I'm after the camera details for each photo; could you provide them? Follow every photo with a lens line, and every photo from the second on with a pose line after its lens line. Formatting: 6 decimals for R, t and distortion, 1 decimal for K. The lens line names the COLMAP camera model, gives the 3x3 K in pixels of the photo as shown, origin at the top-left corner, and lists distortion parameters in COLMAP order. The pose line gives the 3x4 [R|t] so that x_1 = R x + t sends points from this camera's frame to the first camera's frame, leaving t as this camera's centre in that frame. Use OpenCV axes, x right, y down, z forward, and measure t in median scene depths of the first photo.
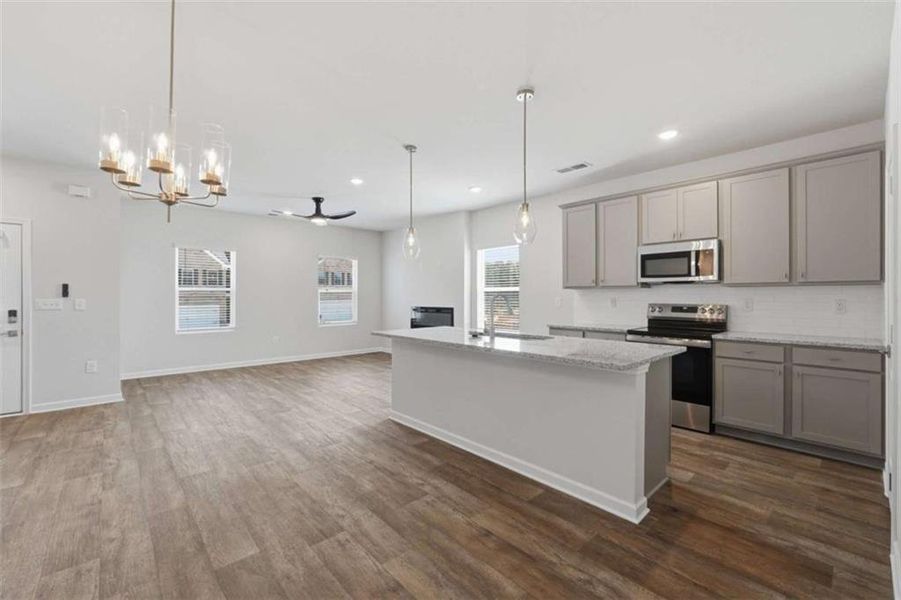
lens RADIAL K [[374.6, 0, 452.3], [0, 374.6, 299.4], [0, 0, 1]] dist [-0.008573, 0.001227]
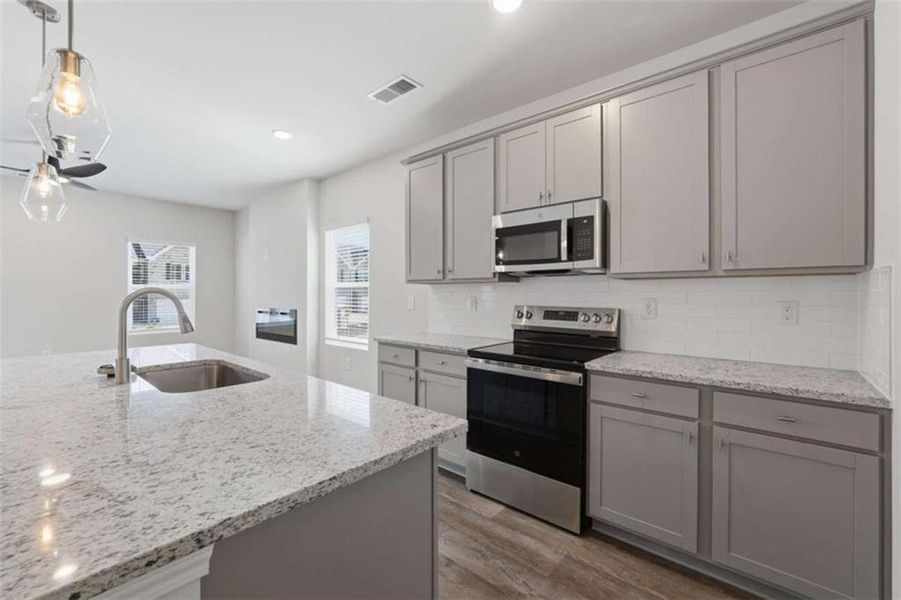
lens RADIAL K [[374.6, 0, 449.5], [0, 374.6, 298.1], [0, 0, 1]] dist [-0.008573, 0.001227]
pose [[0.993415, -0.000128, 0.114573, 0.396699], [-0.000051, 0.999999, 0.001562, -0.003850], [-0.114573, -0.001557, 0.993414, 0.426041]]
